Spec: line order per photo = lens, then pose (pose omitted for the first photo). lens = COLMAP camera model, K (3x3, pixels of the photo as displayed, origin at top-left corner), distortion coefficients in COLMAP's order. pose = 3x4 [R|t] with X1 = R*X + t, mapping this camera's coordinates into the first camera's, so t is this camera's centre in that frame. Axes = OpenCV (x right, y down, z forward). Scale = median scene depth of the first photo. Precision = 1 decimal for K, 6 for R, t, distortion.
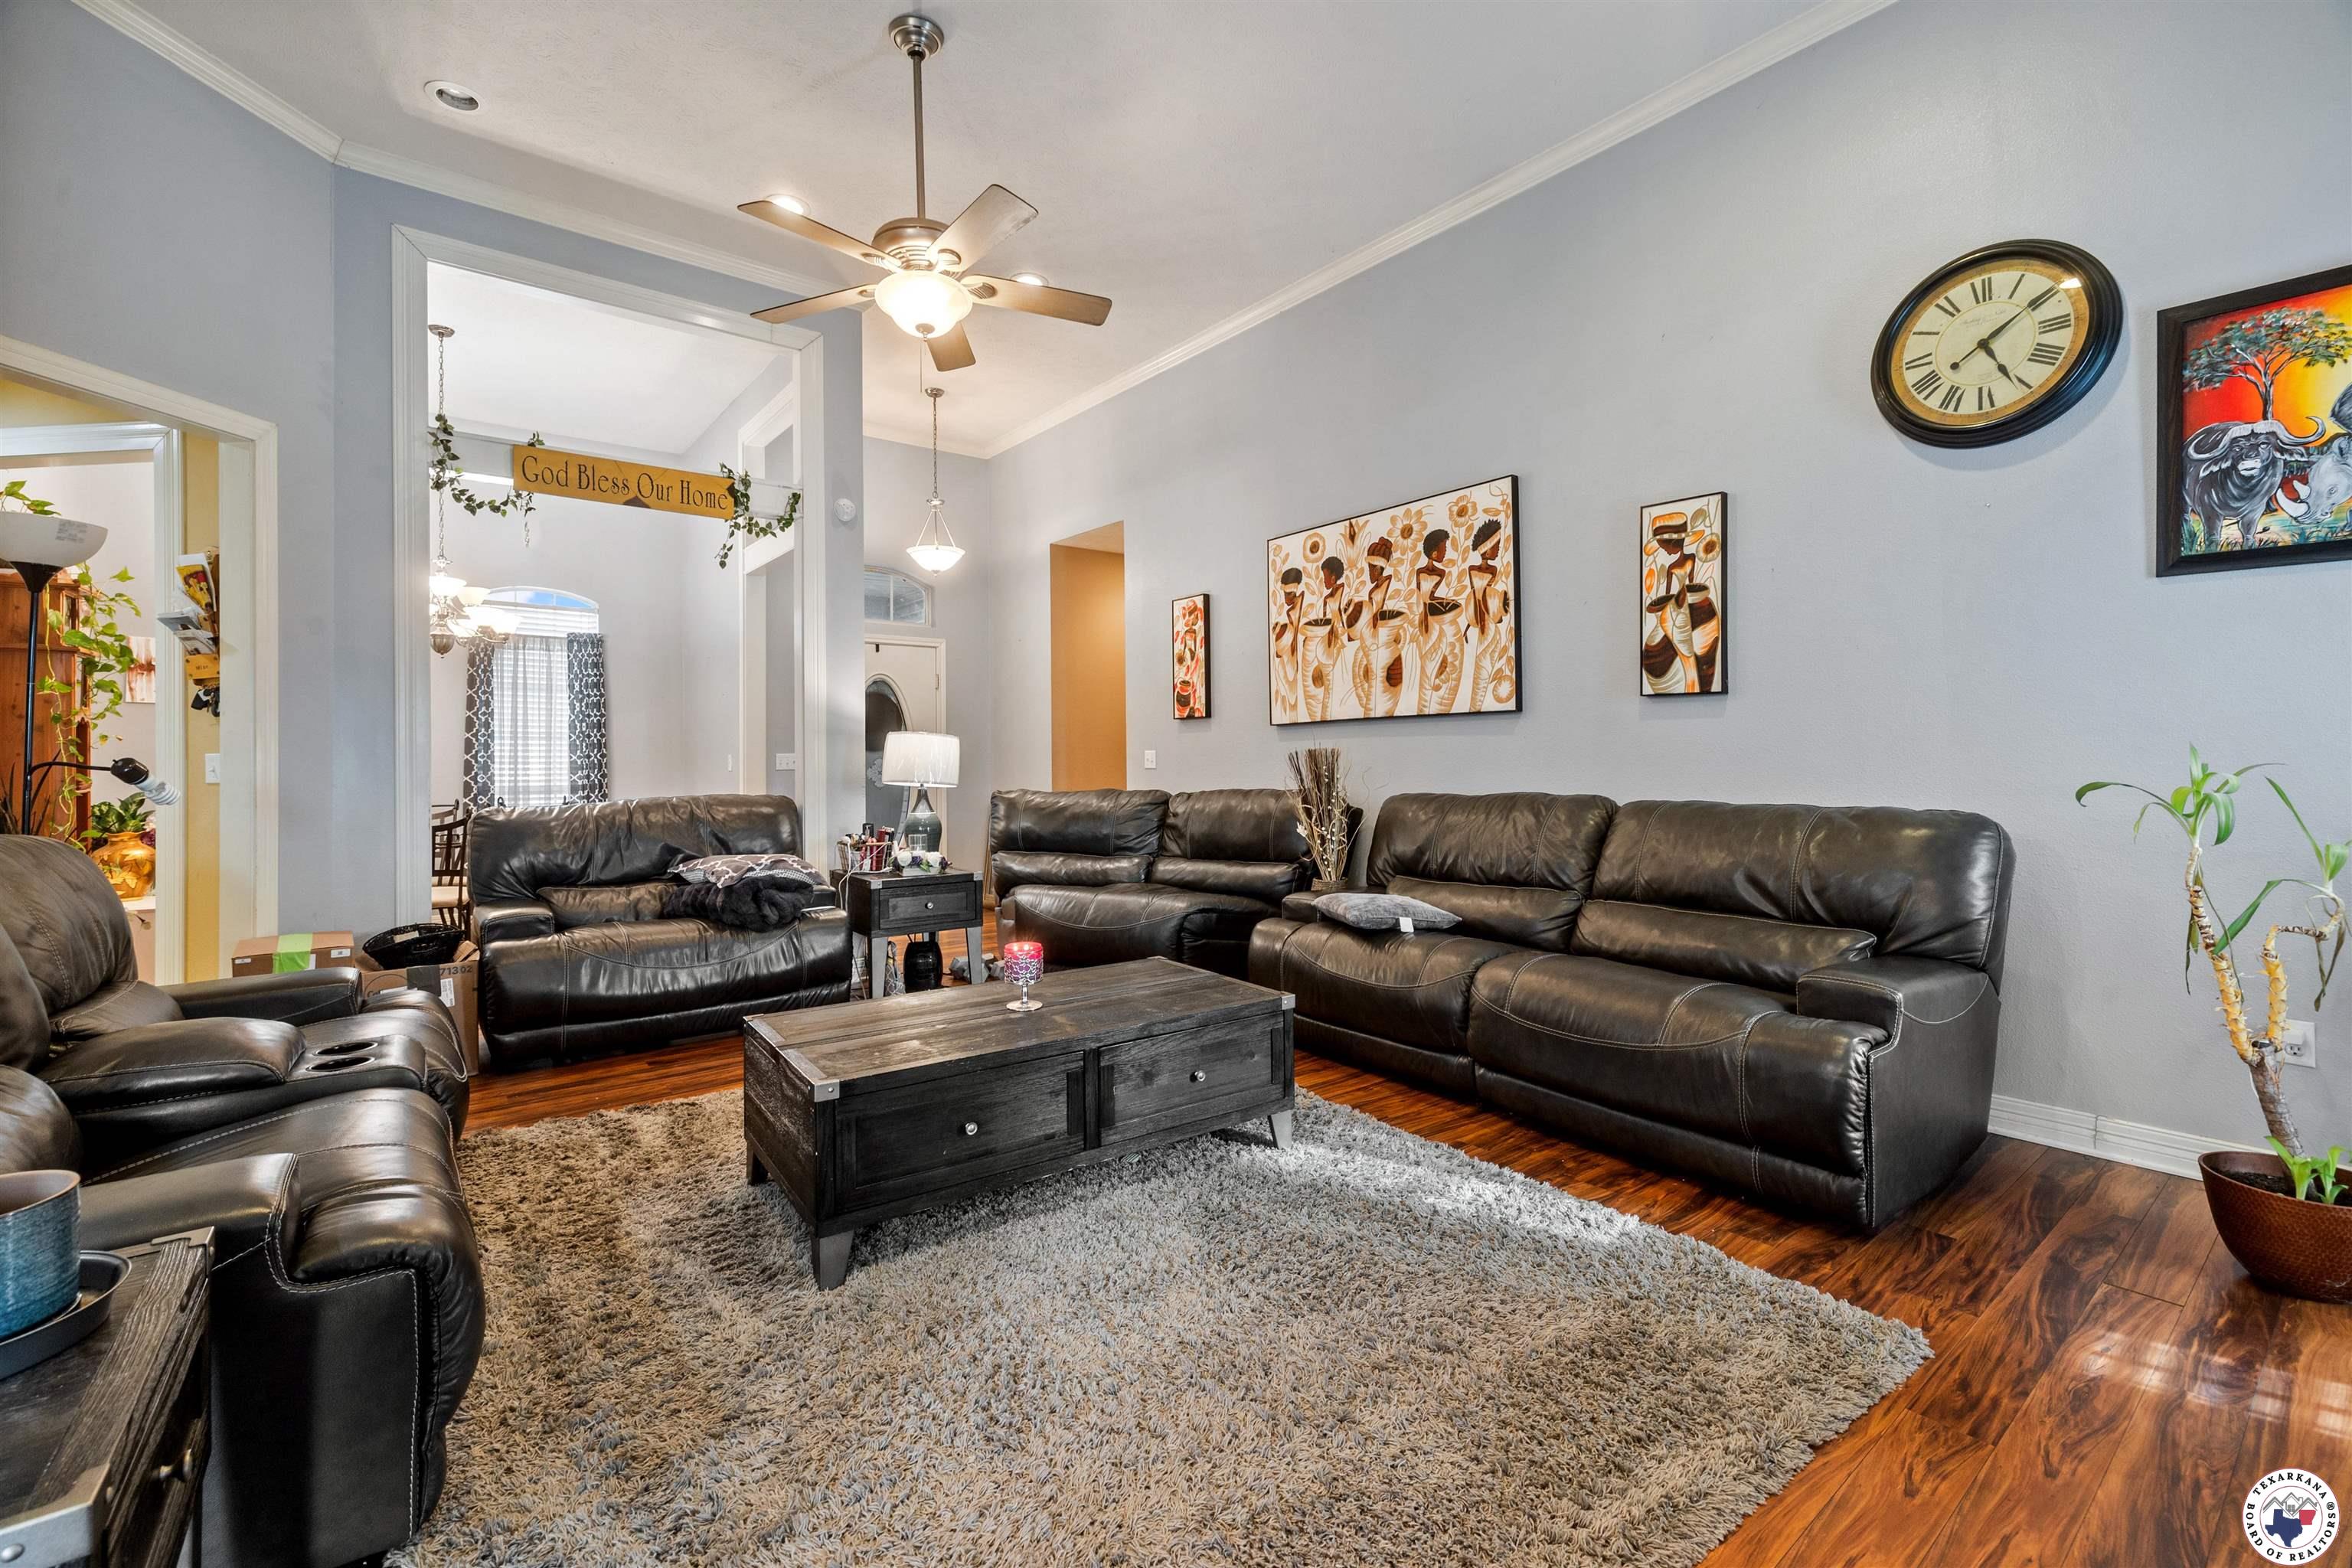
lens RADIAL K [[996.2, 0, 1177.2], [0, 996.2, 762.8], [0, 0, 1]] dist [-0.002249, 0.000980]
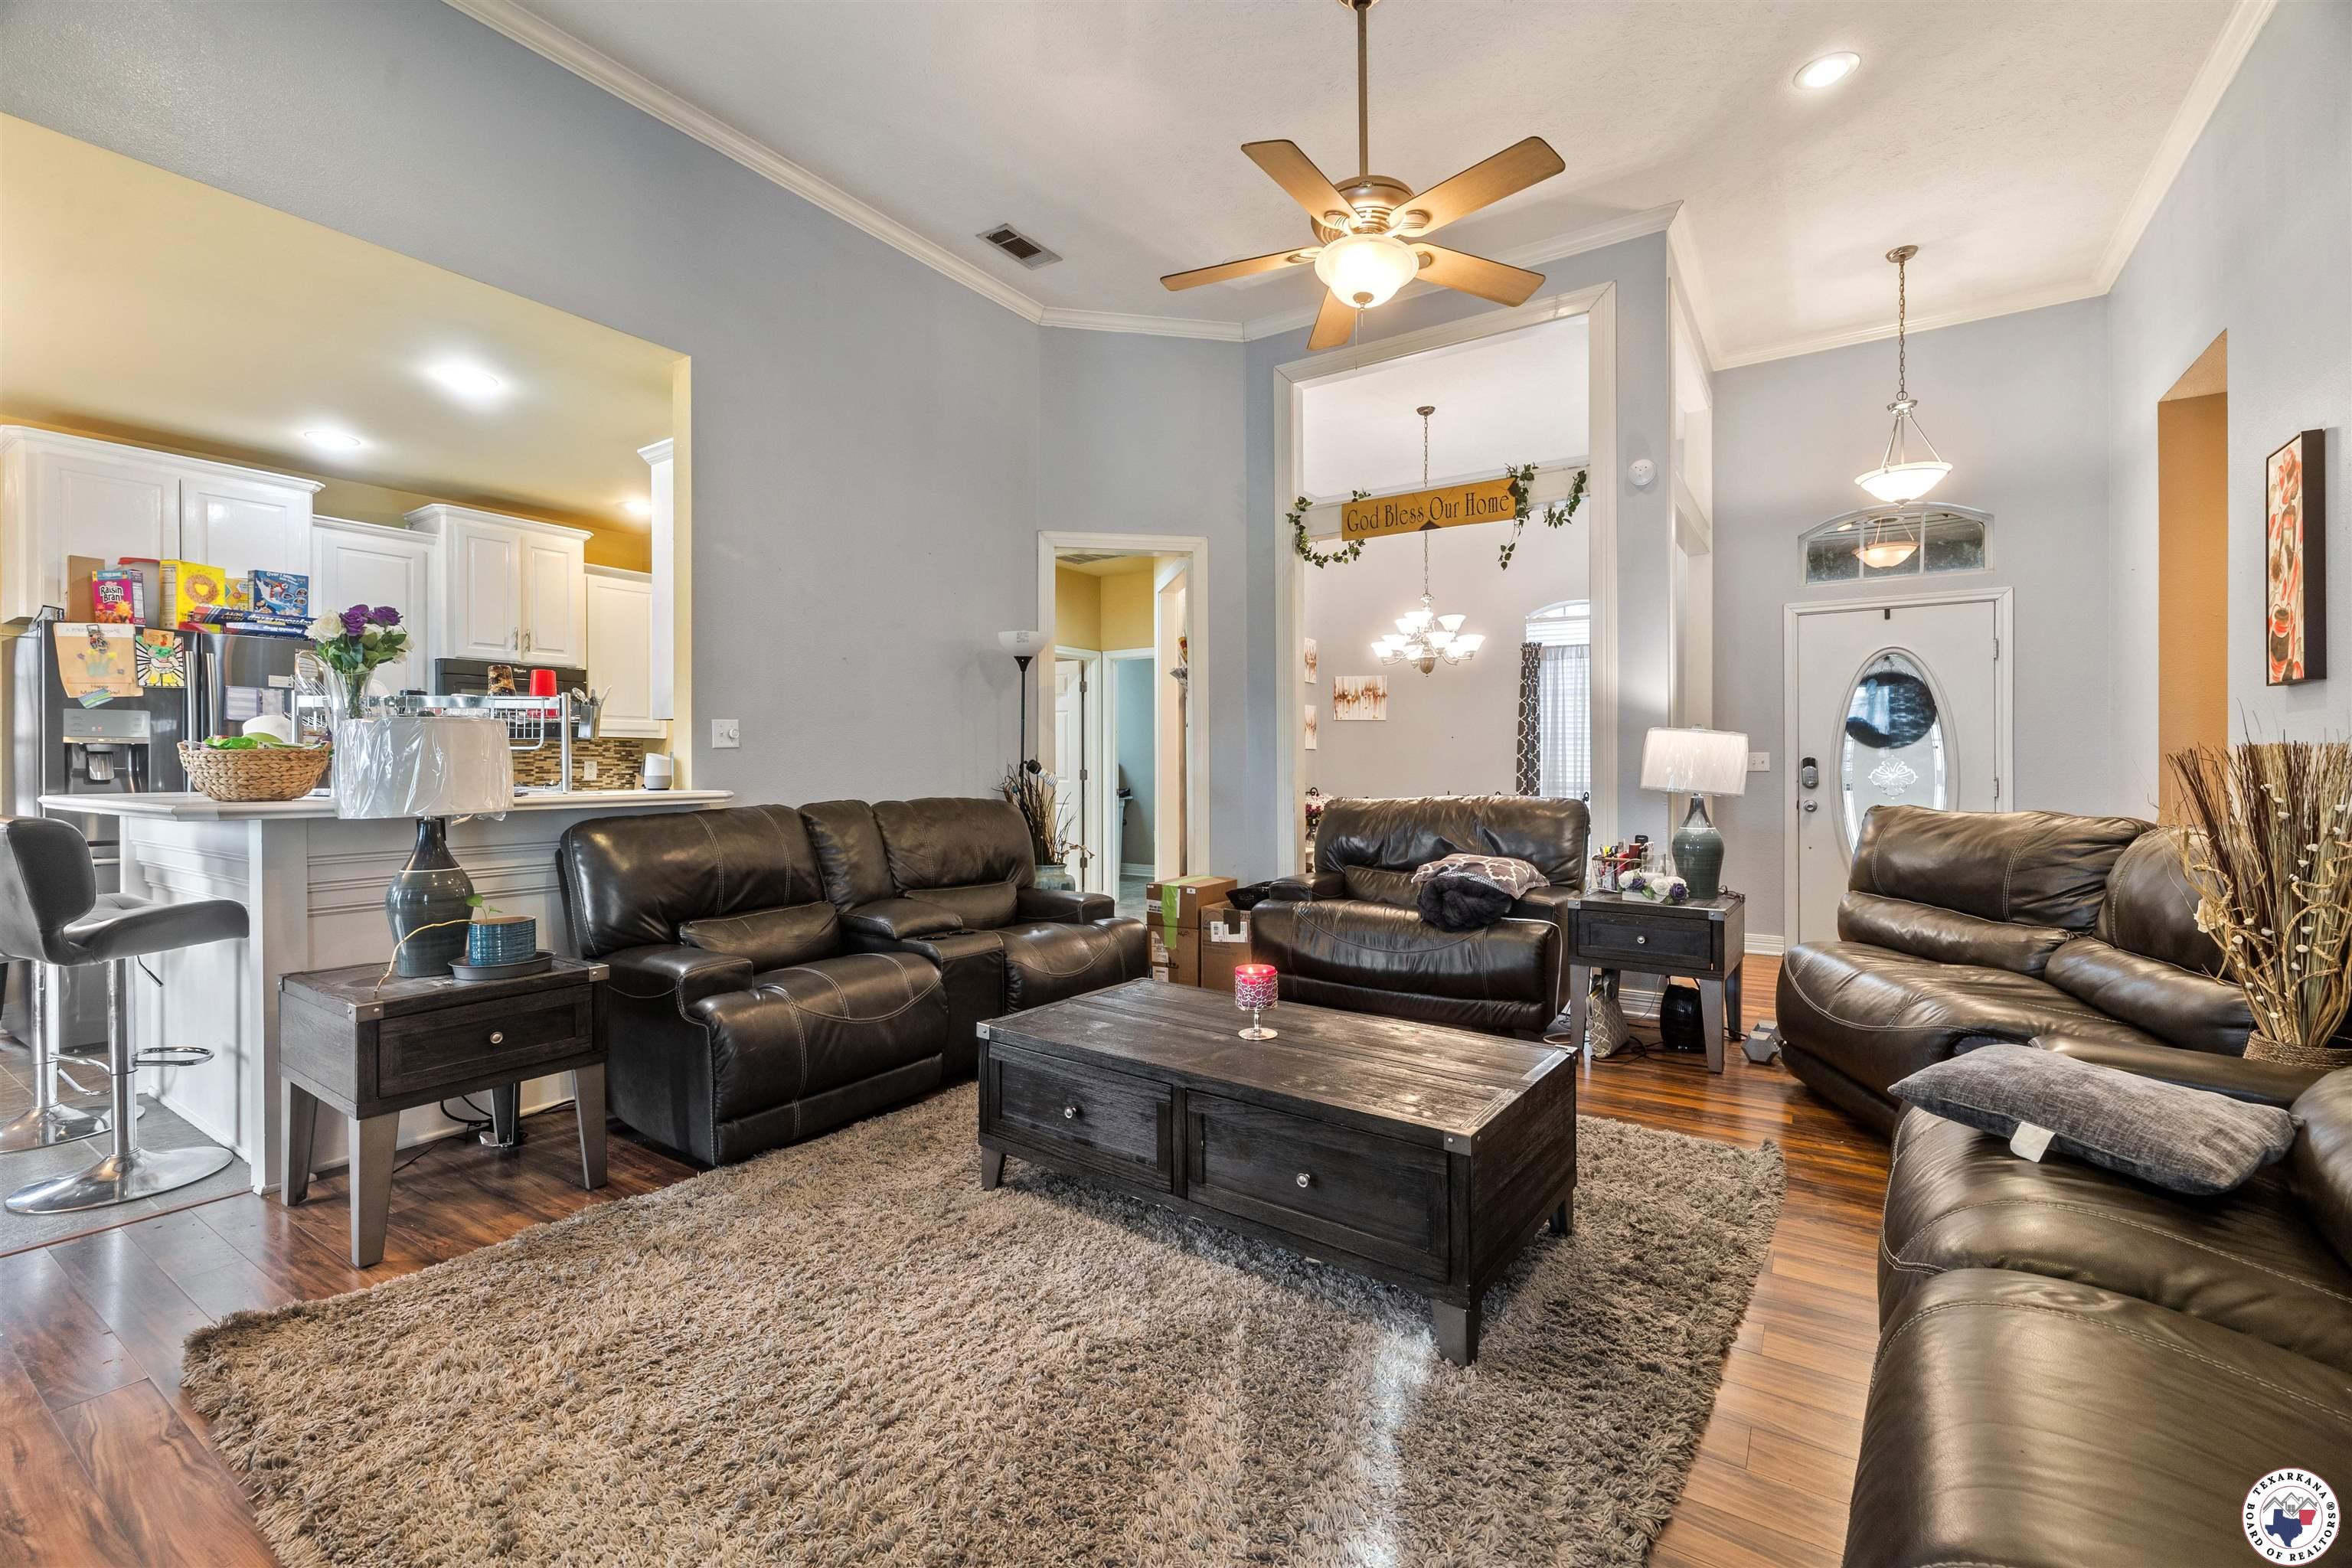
lens RADIAL K [[996.2, 0, 1179.3], [0, 996.2, 769.9], [0, 0, 1]] dist [-0.002249, 0.000980]
pose [[0.308320, 0.013851, -0.951182, 0.399213], [-0.004587, 0.999904, 0.013074, -0.005057], [0.951272, 0.000332, 0.308354, 0.376987]]
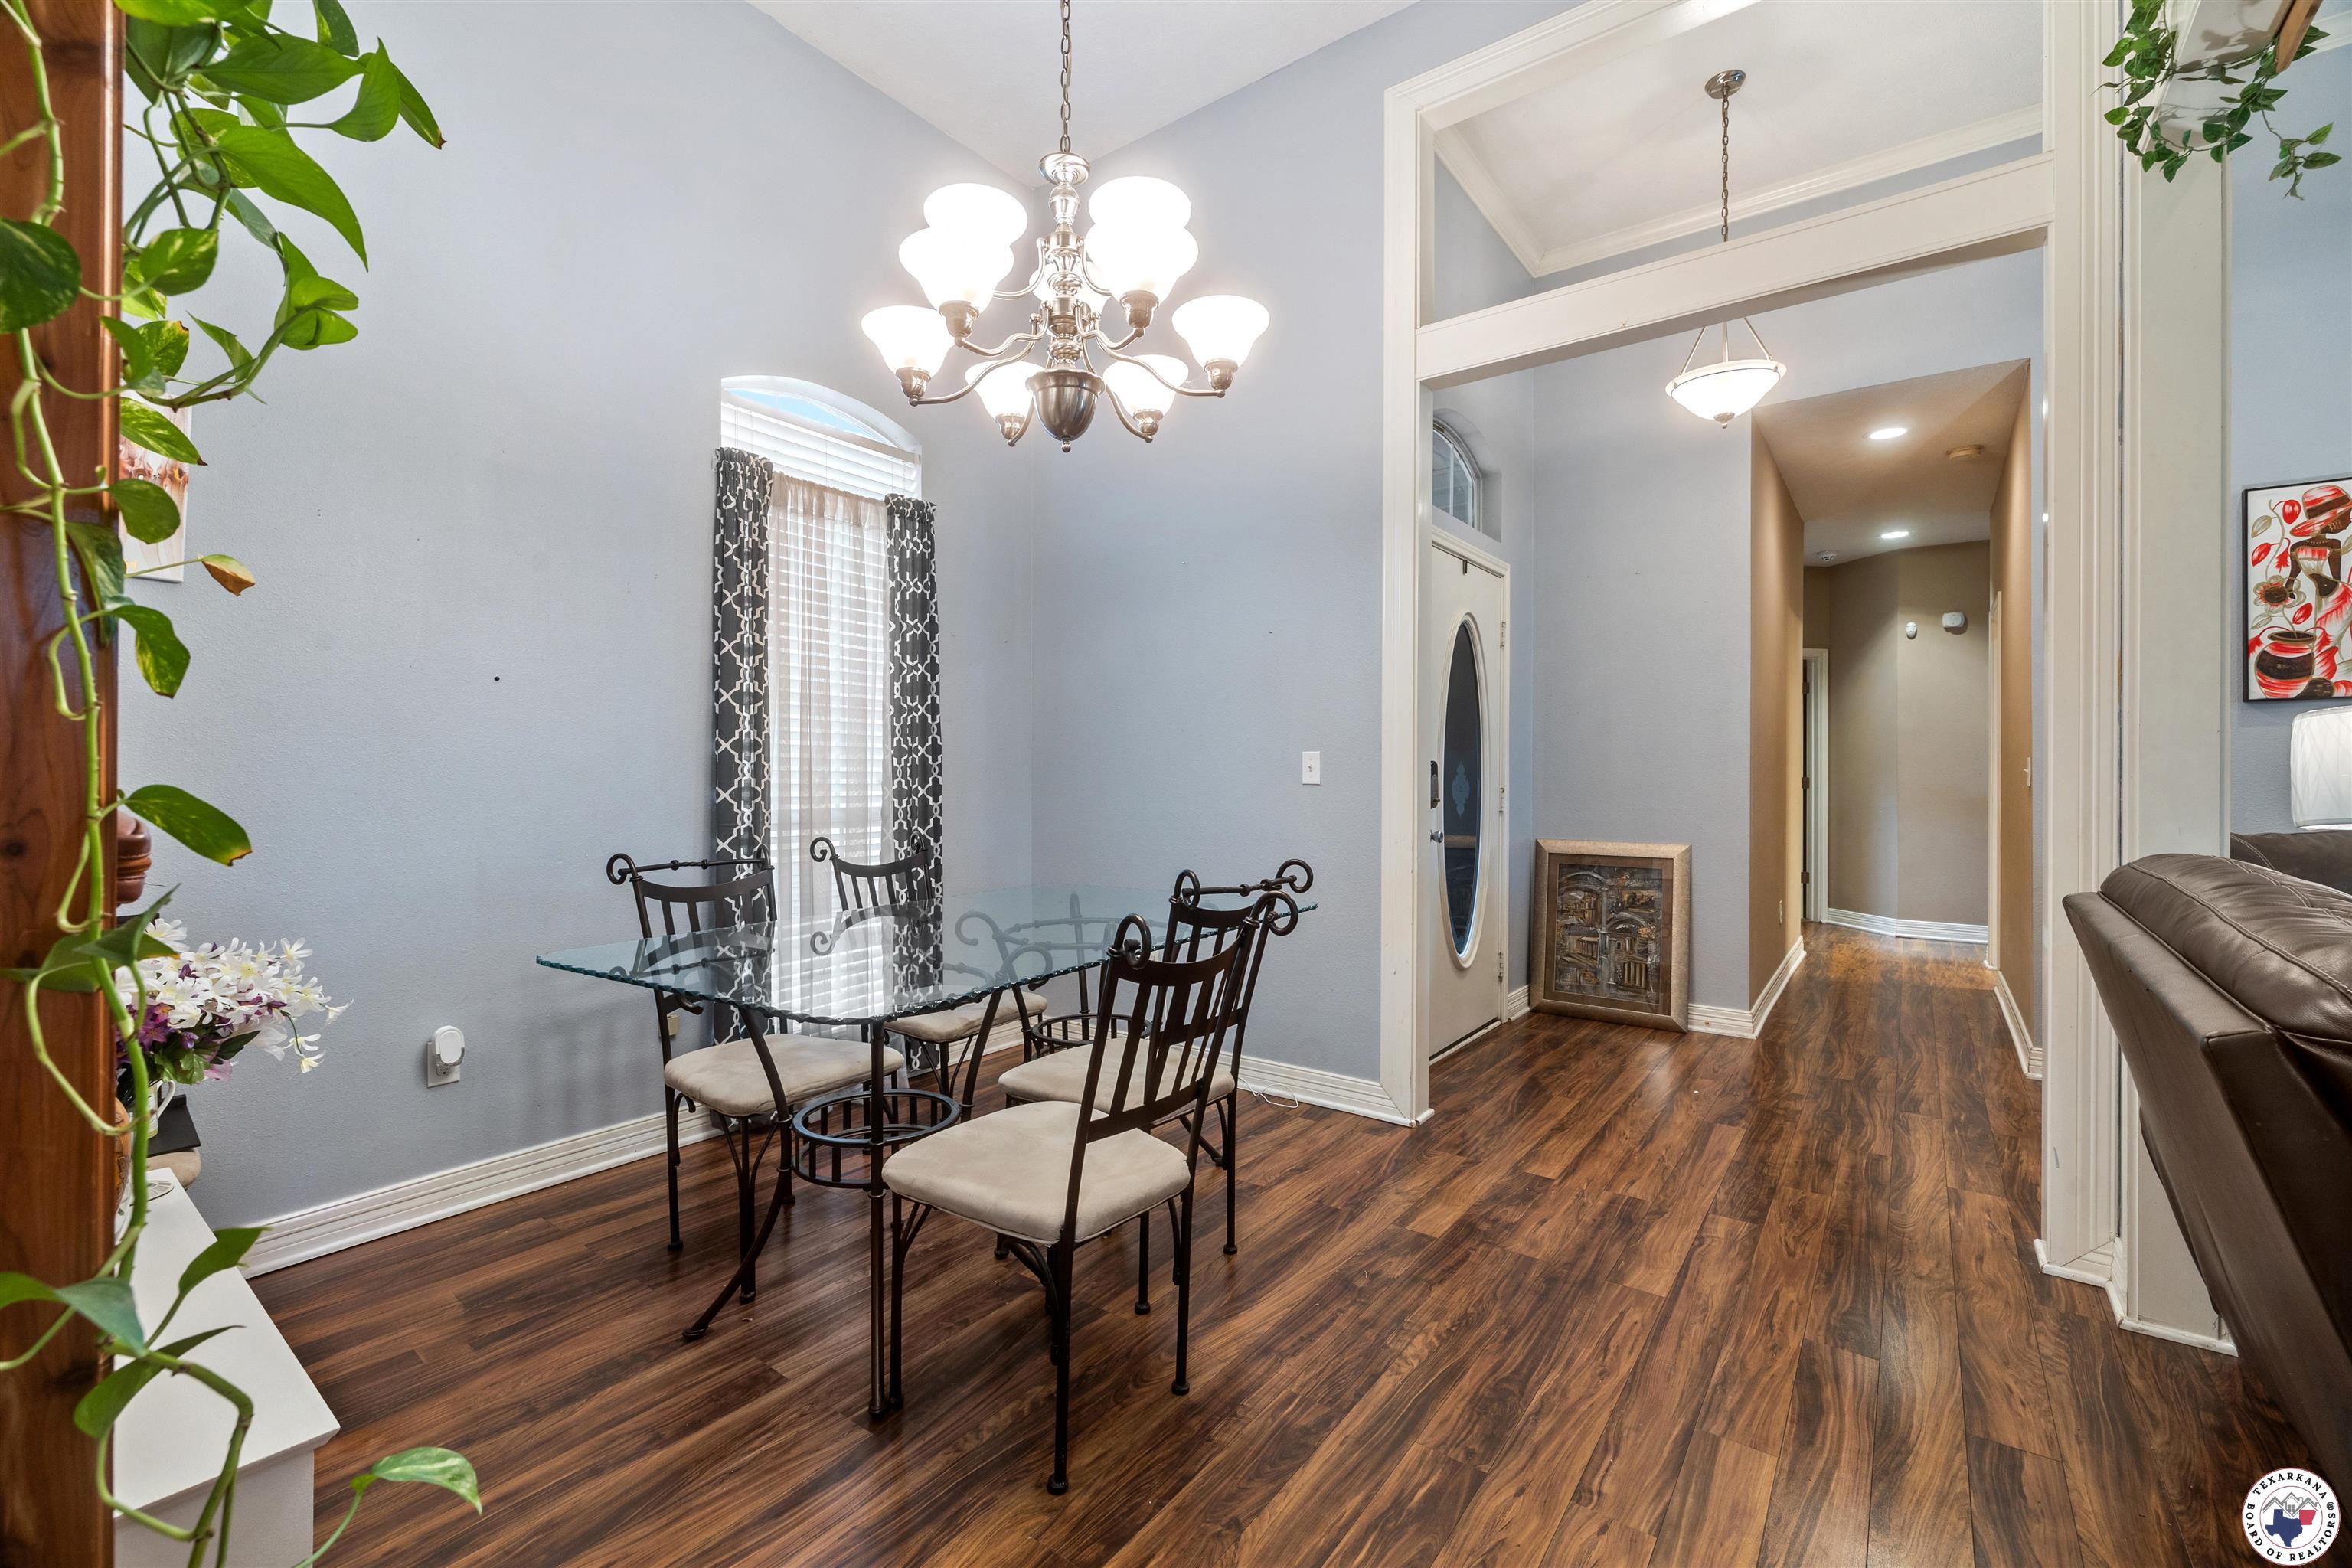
lens RADIAL K [[996.2, 0, 1171.8], [0, 996.2, 774.0], [0, 0, 1]] dist [-0.002249, 0.000980]
pose [[0.963623, 0.007926, 0.267148, -0.929156], [-0.007874, 0.999968, -0.001266, 0.003385], [-0.267150, -0.000884, 0.963655, 0.783545]]
